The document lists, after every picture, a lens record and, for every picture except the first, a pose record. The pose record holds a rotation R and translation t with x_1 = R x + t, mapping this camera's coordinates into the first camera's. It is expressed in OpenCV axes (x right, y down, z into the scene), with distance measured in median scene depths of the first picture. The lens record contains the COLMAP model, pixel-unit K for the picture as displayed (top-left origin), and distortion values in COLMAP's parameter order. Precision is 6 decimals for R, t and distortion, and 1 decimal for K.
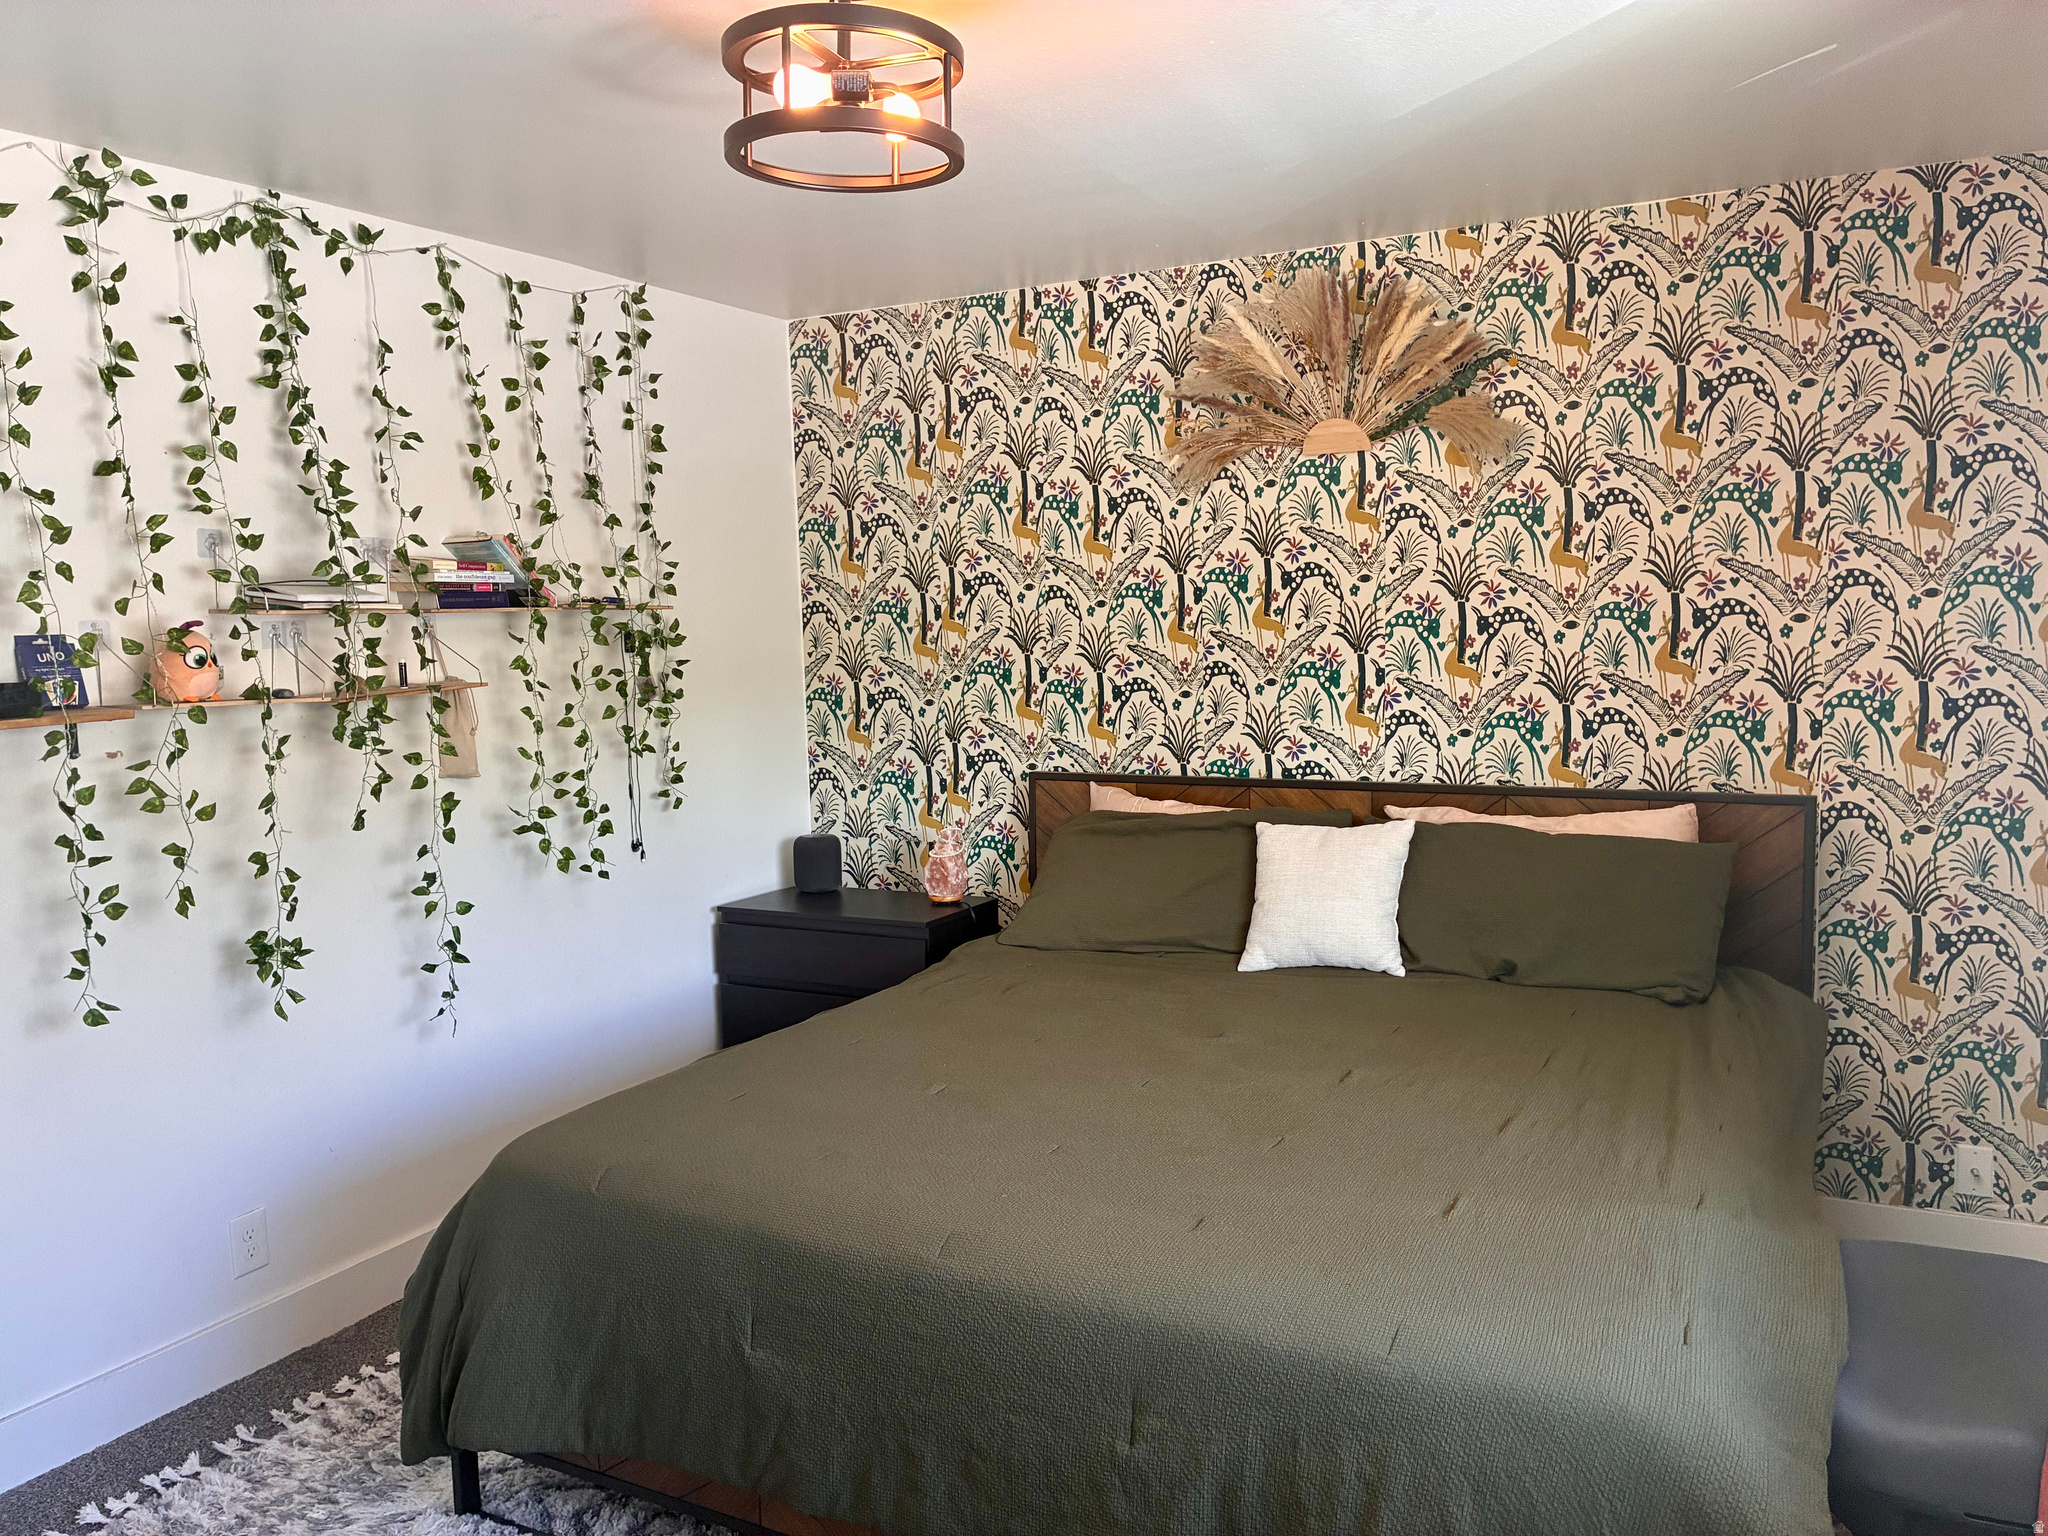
lens RADIAL K [[1534.6, 0, 1024.7], [0, 1534.6, 775.3], [0, 0, 1]] dist [0.030024, -0.043807]
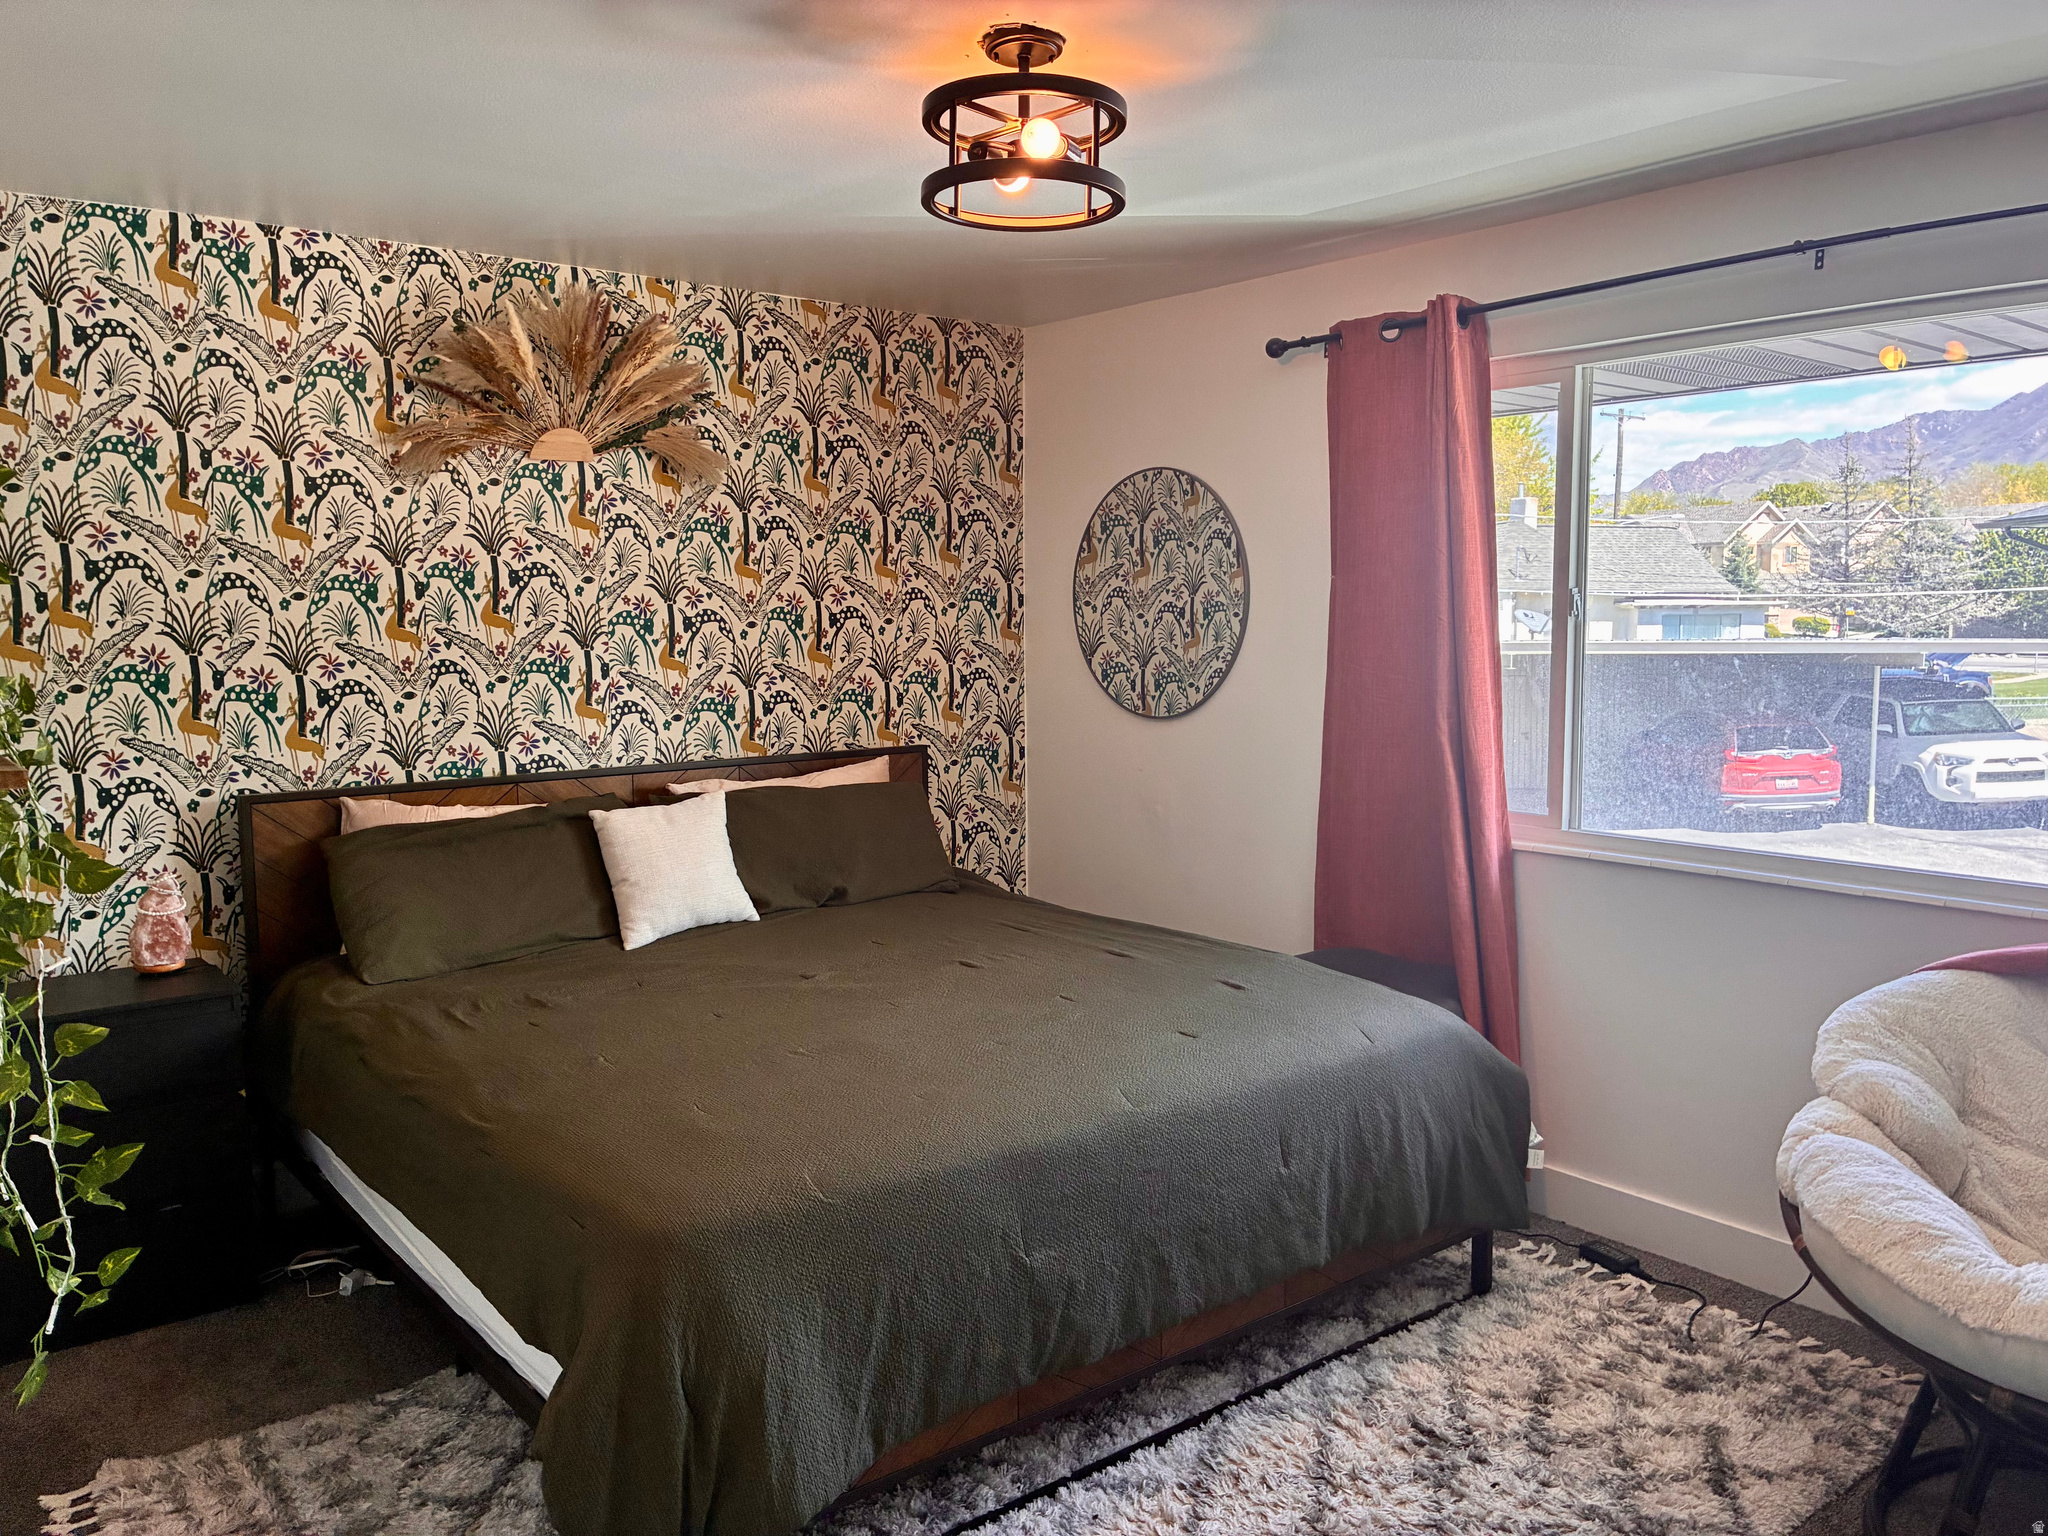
lens RADIAL K [[1534.6, 0, 1037.4], [0, 1534.6, 770.4], [0, 0, 1]] dist [0.030024, -0.043807]
pose [[0.393728, -0.077757, 0.915932, -0.647728], [0.091324, 0.994795, 0.045195, -0.015526], [-0.914679, 0.065852, 0.398780, 0.290852]]
